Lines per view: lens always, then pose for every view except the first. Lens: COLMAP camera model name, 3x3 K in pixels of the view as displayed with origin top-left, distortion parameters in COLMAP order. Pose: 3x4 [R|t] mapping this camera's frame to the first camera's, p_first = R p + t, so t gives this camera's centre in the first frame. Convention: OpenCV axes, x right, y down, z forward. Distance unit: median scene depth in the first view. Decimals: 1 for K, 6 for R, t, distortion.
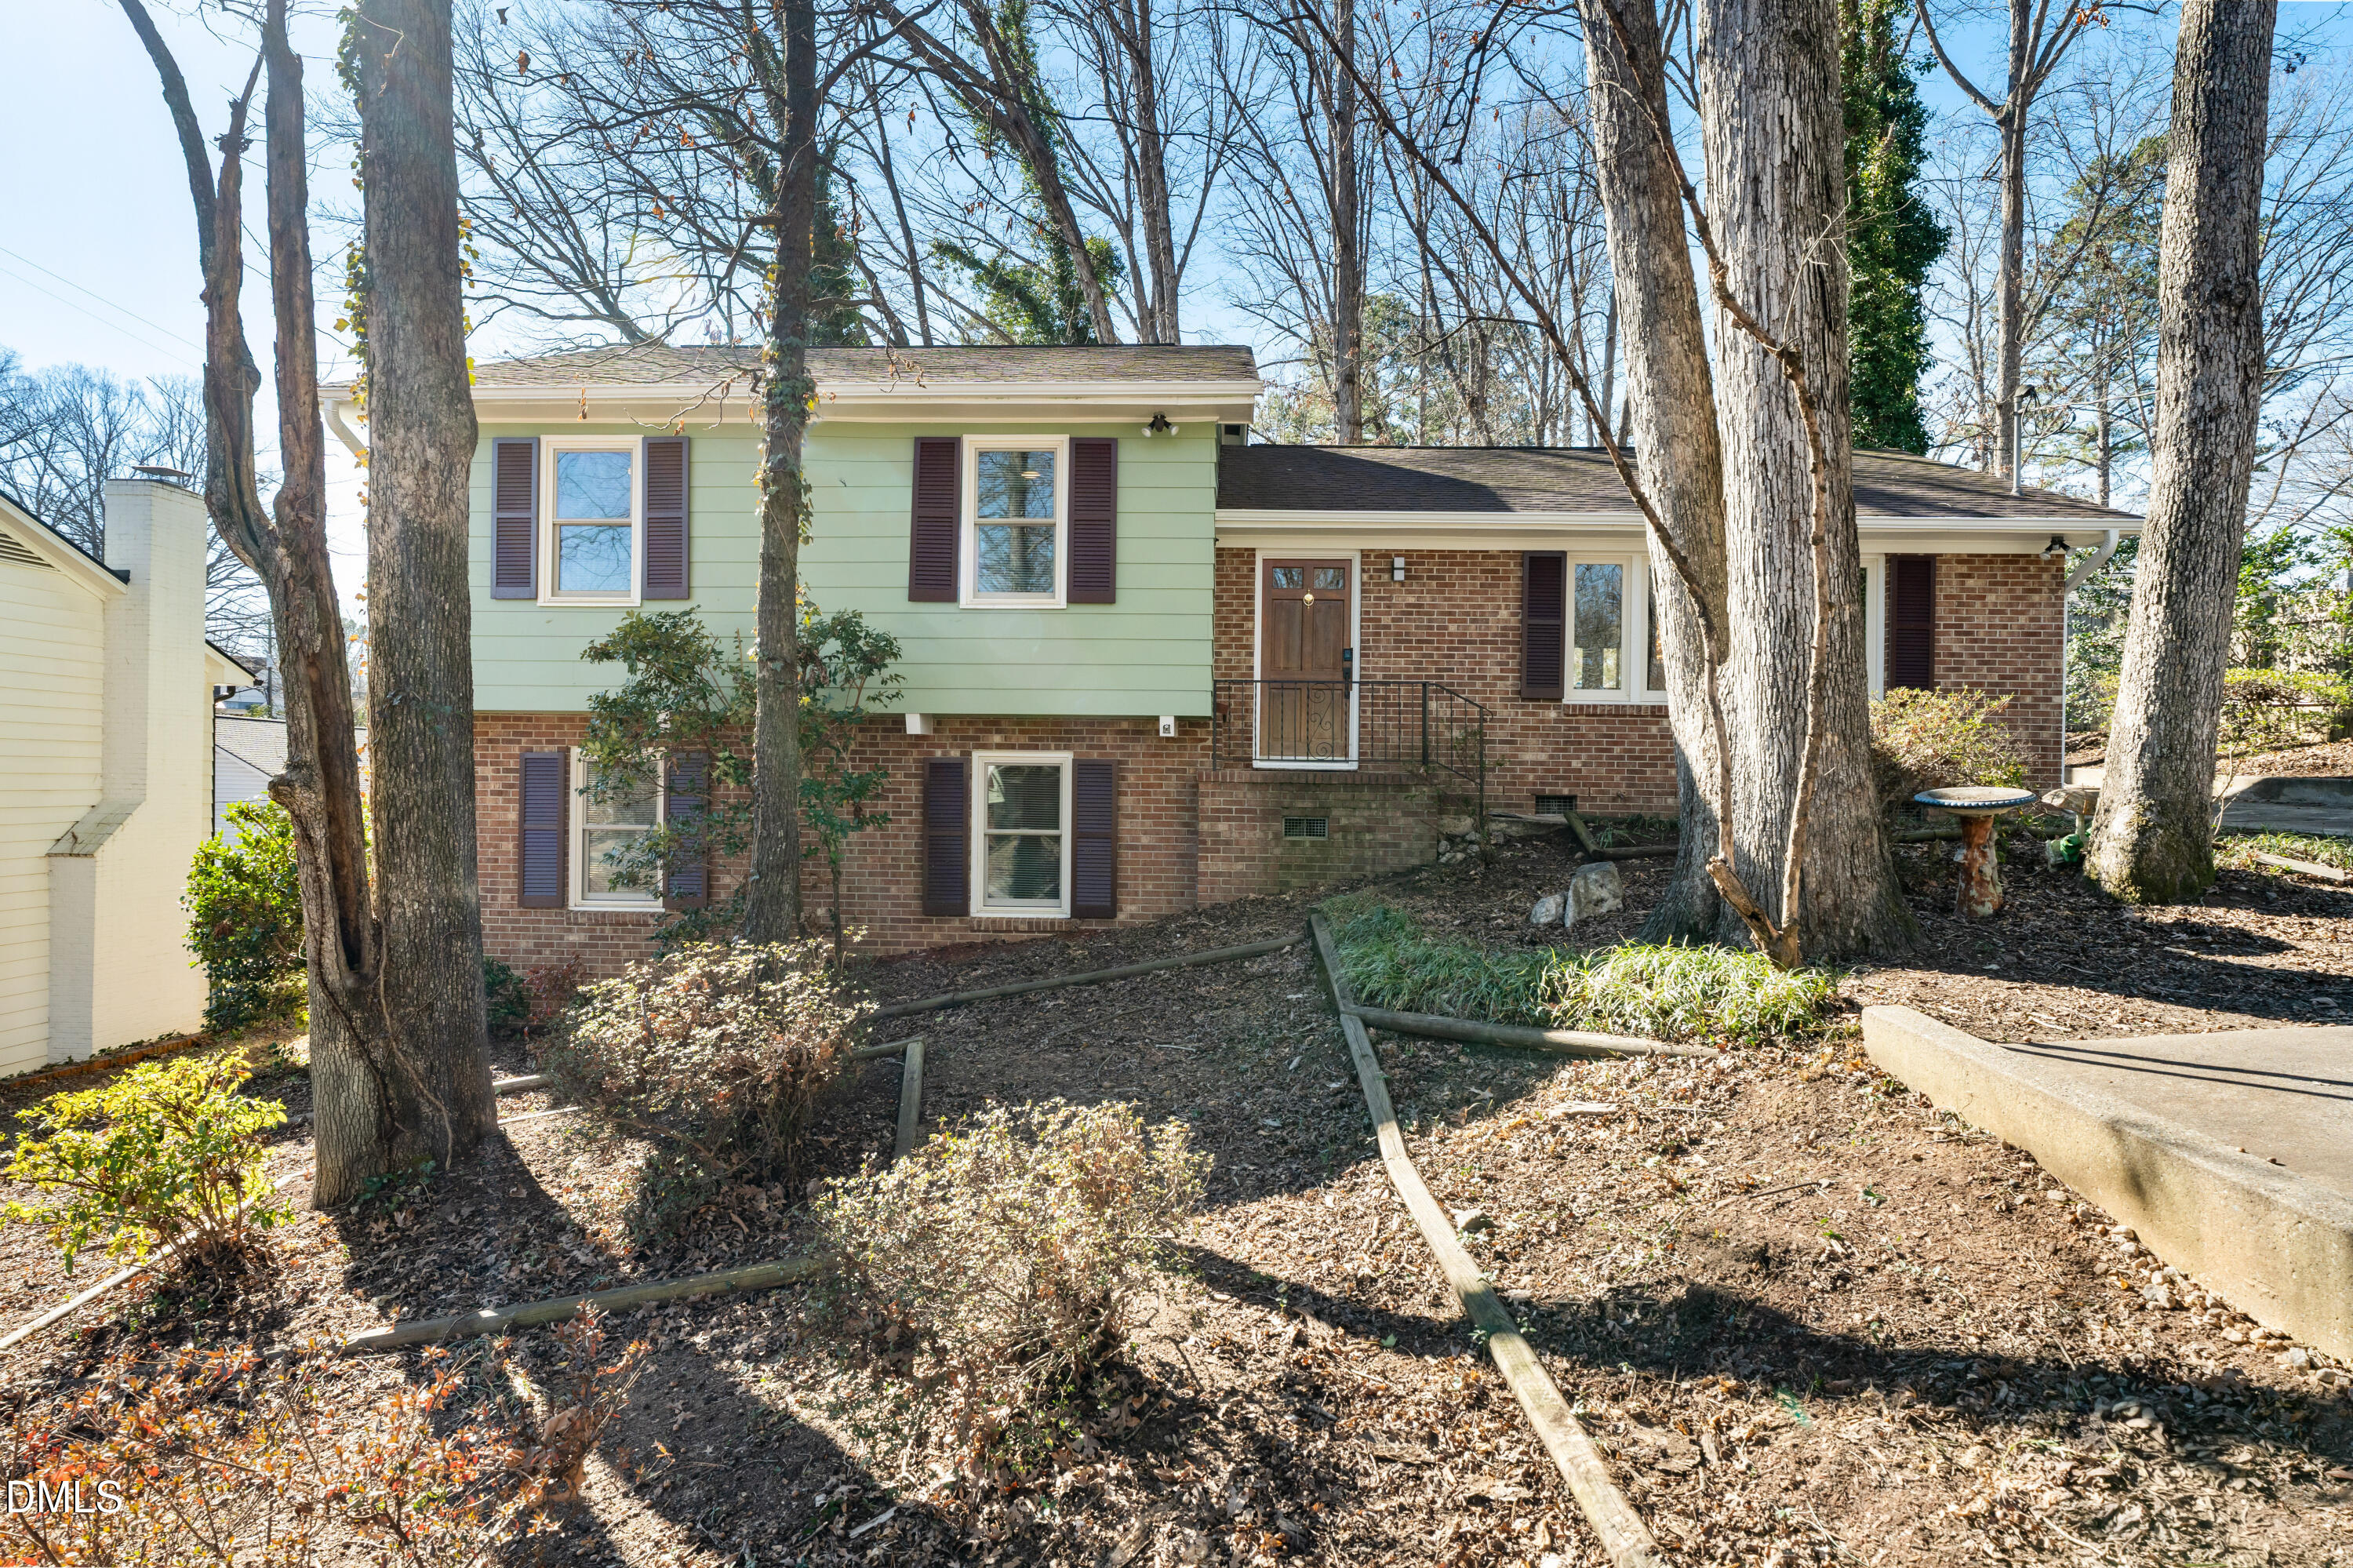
lens RADIAL K [[1338.4, 0, 1163.4], [0, 1338.4, 805.6], [0, 0, 1]] dist [-0.004945, 0.001686]
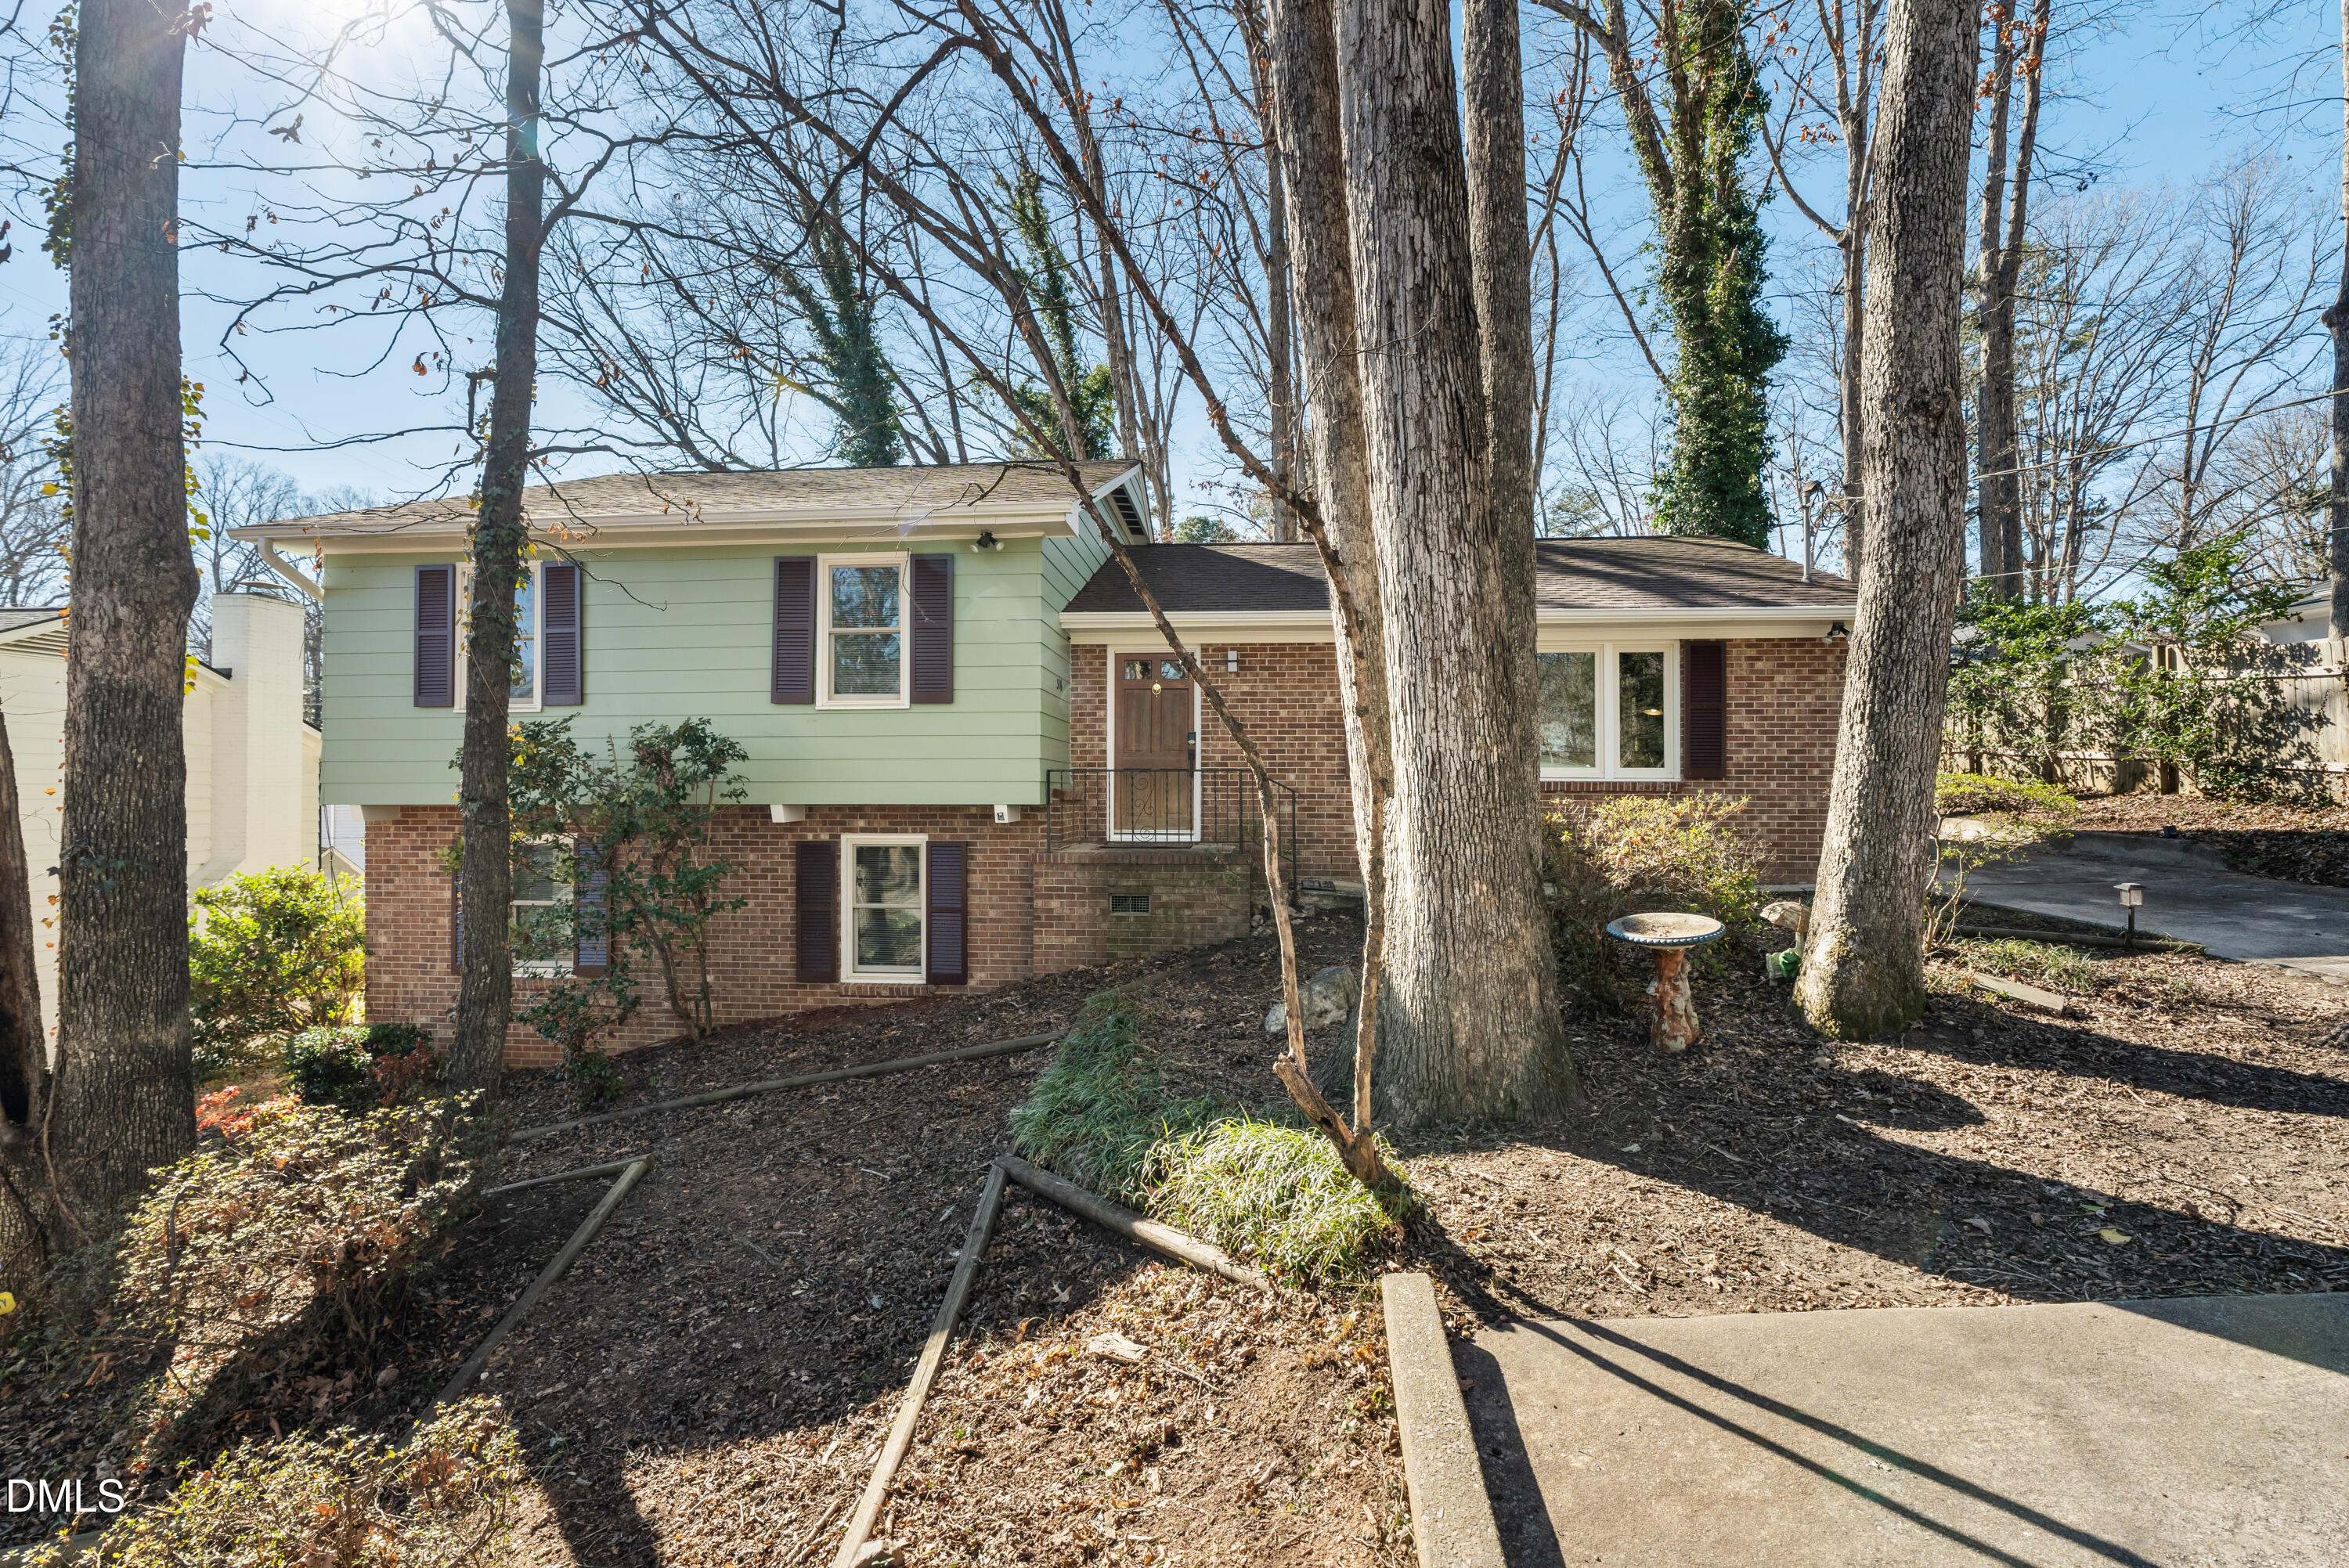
lens RADIAL K [[1058.0, 0, 1165.8], [0, 1058.0, 799.2], [0, 0, 1]] dist [-0.008457, 0.003130]
pose [[0.998873, -0.012135, -0.045887, 0.170234], [0.011736, 0.999891, -0.008951, -0.059162], [0.045990, 0.008402, 0.998907, 0.130500]]
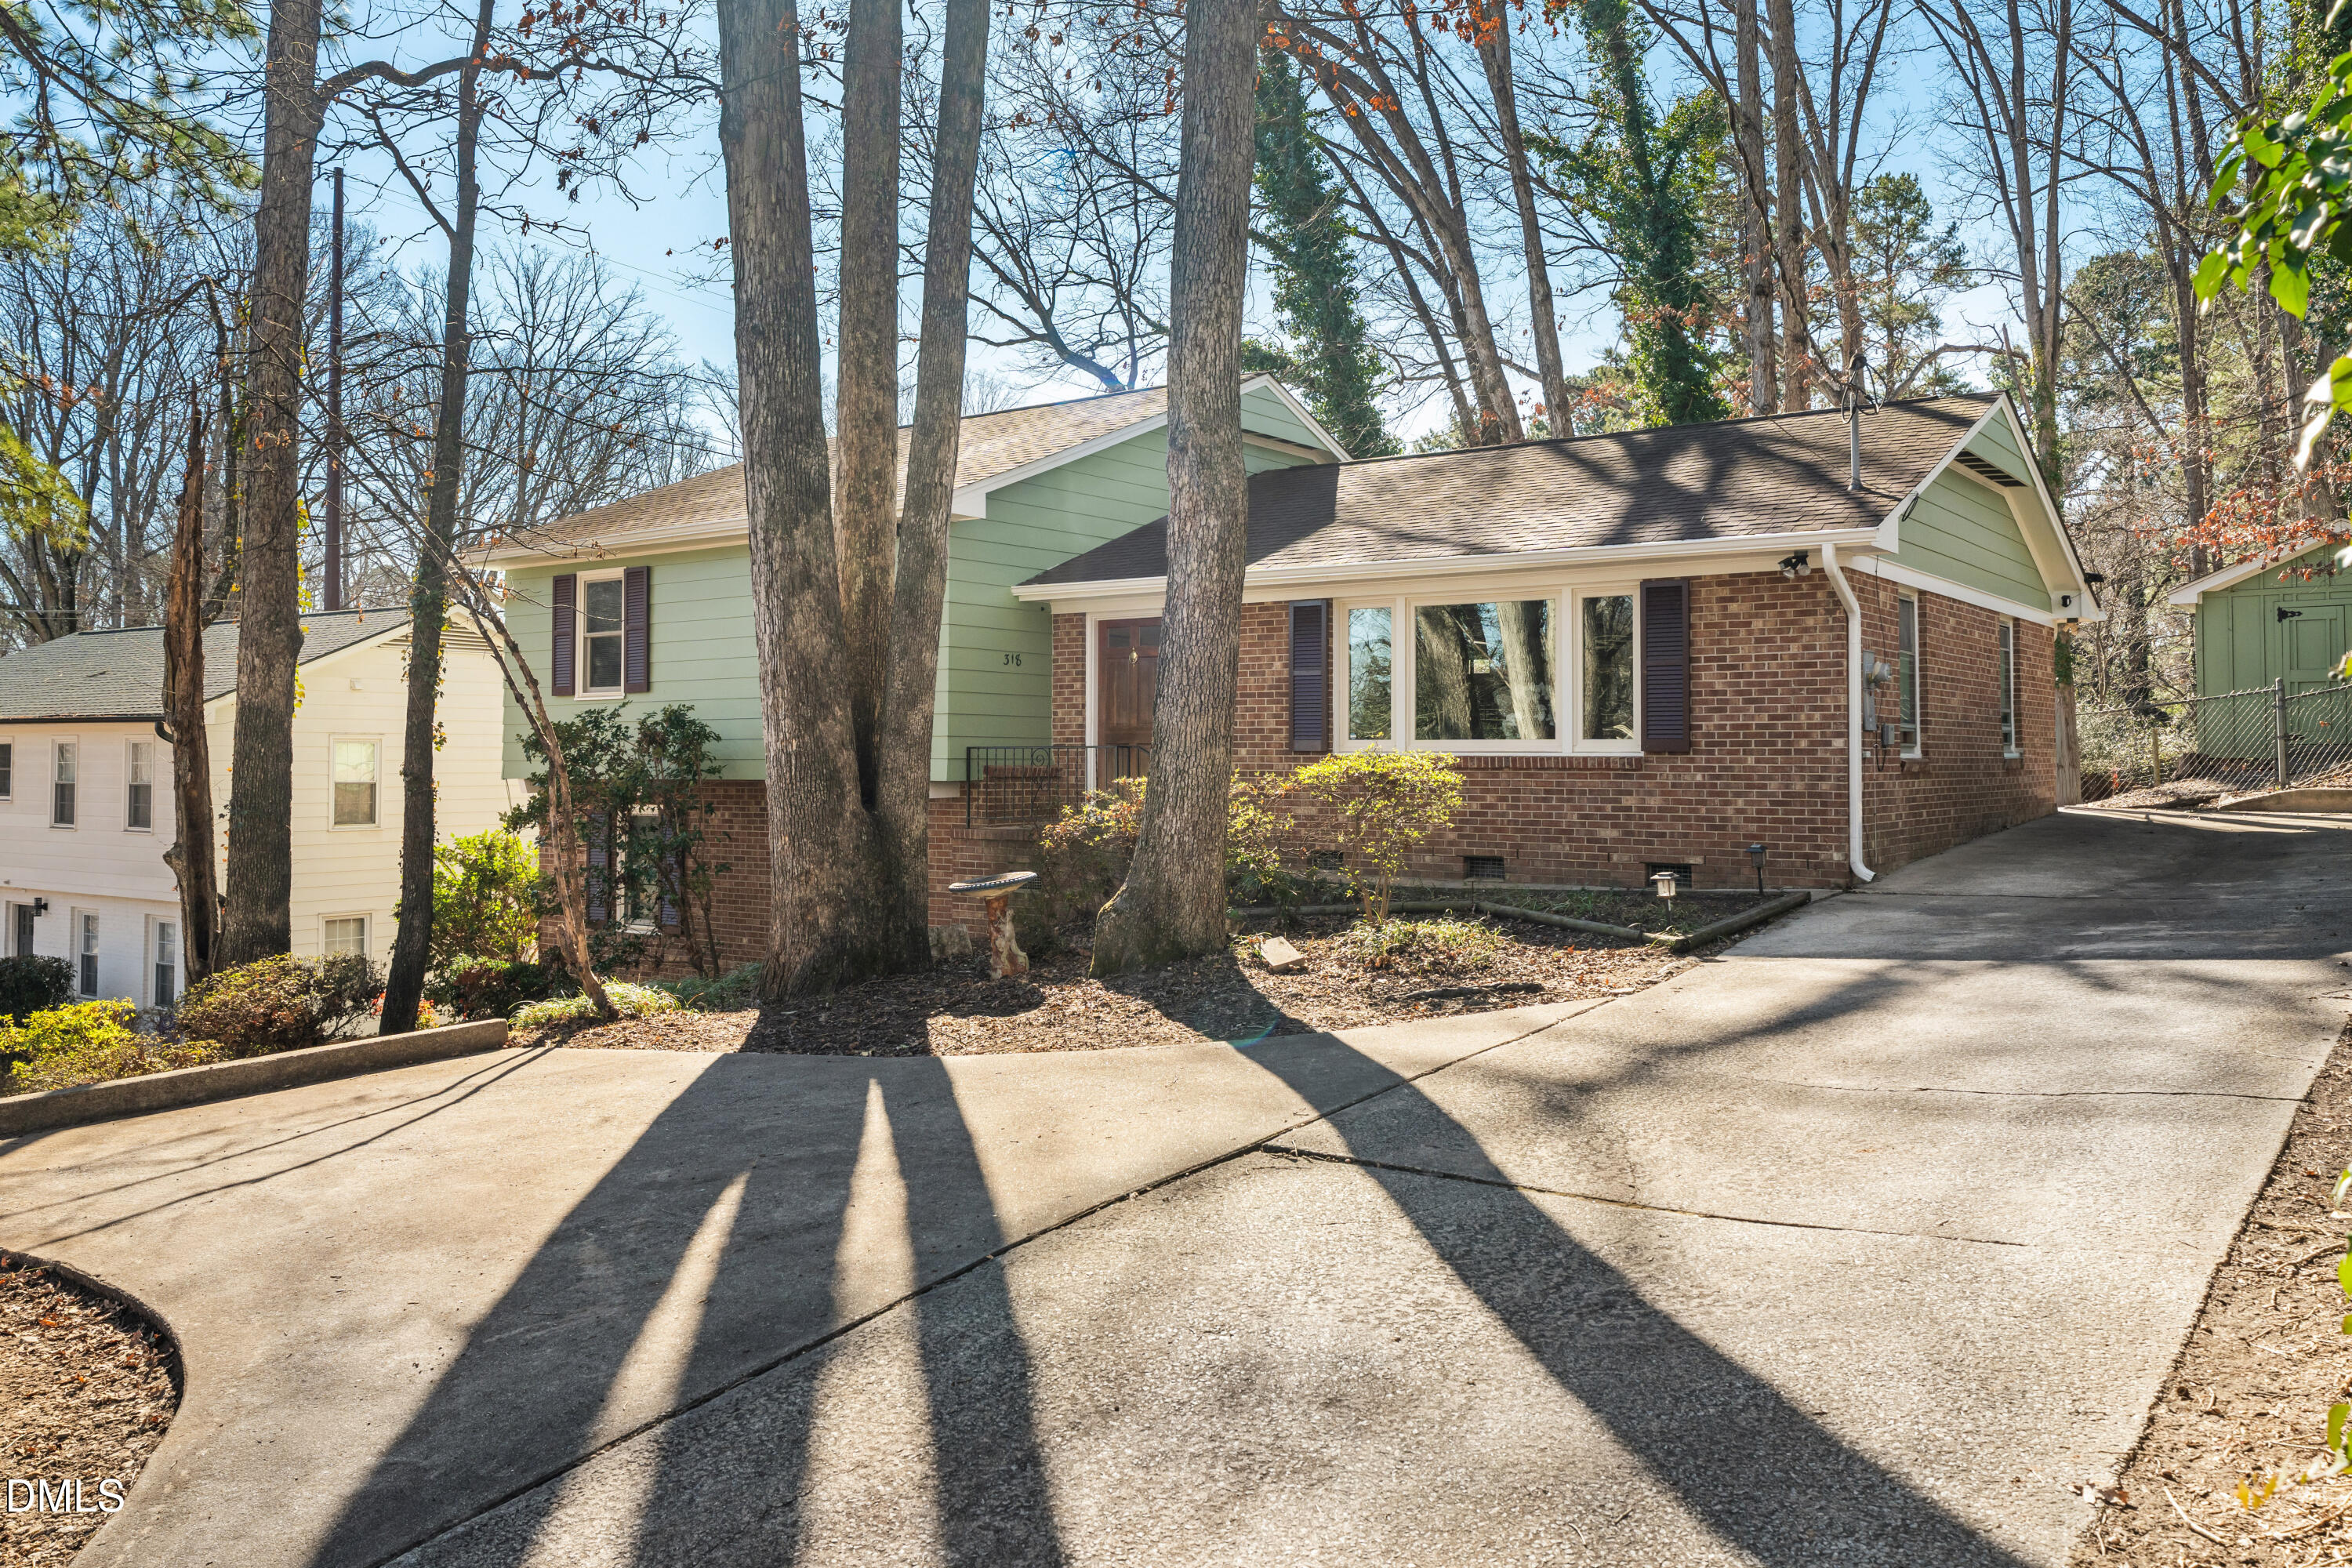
lens RADIAL K [[1817.2, 0, 1184.0], [0, 1817.2, 777.0], [0, 0, 1]] dist [0.003317, -0.001989]
pose [[0.832332, -0.008811, -0.554207, 1.007190], [0.002756, 0.999927, -0.011759, -0.049006], [0.554270, 0.008261, 0.832296, -0.163727]]
